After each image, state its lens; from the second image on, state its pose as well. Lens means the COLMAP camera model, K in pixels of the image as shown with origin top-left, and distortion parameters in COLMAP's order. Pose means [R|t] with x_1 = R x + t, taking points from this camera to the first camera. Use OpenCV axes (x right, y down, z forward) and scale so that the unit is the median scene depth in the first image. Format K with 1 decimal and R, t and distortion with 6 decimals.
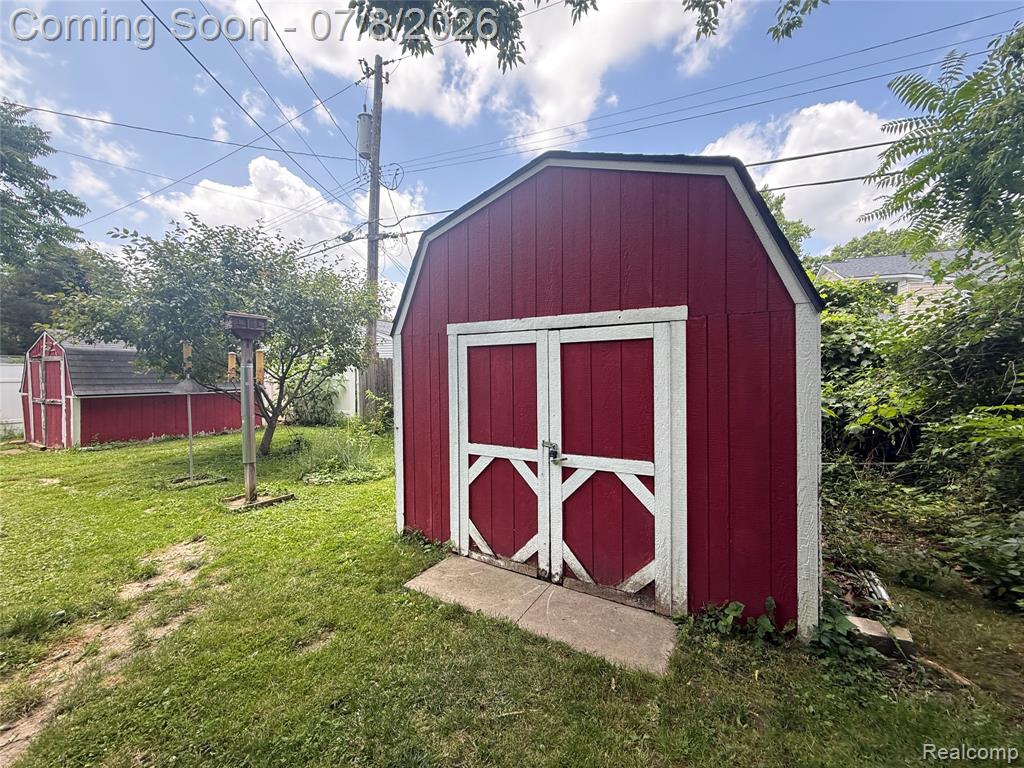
lens RADIAL K [[407.7, 0, 515.4], [0, 407.7, 385.5], [0, 0, 1]] dist [-0.002806, 0.000005]
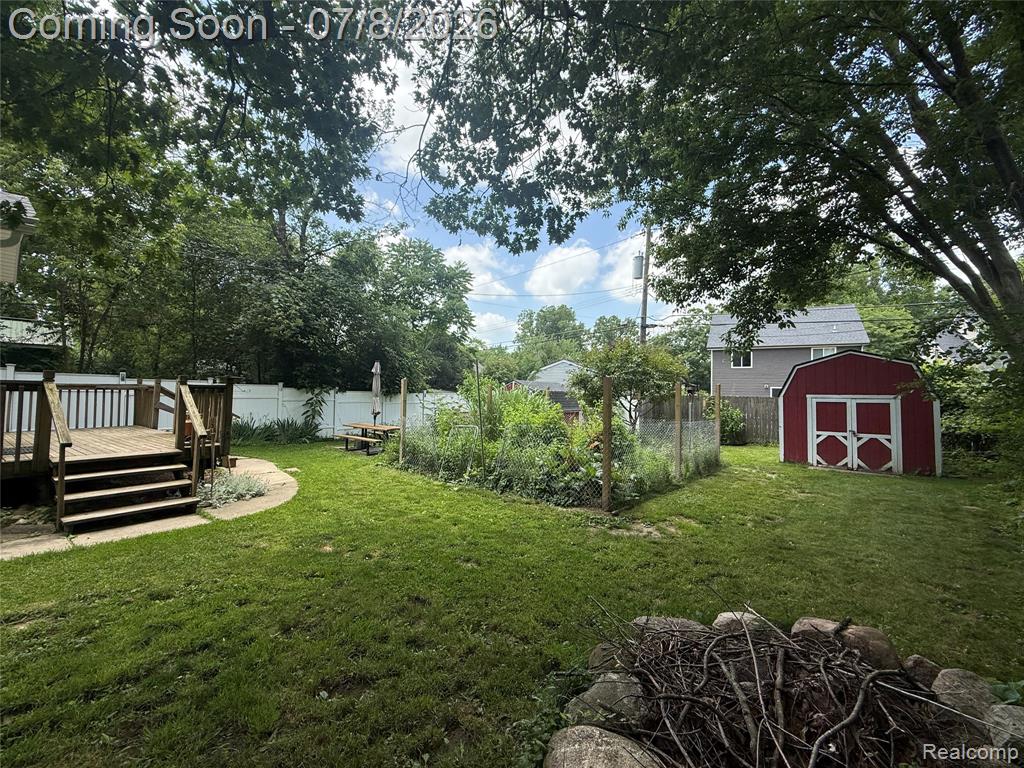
lens RADIAL K [[407.7, 0, 509.0], [0, 407.7, 380.8], [0, 0, 1]] dist [-0.002806, 0.000005]
pose [[0.979545, 0.013970, -0.200742, -2.130306], [-0.027753, 0.997433, -0.066011, 0.024044], [0.199305, 0.070232, 0.977418, -3.082105]]
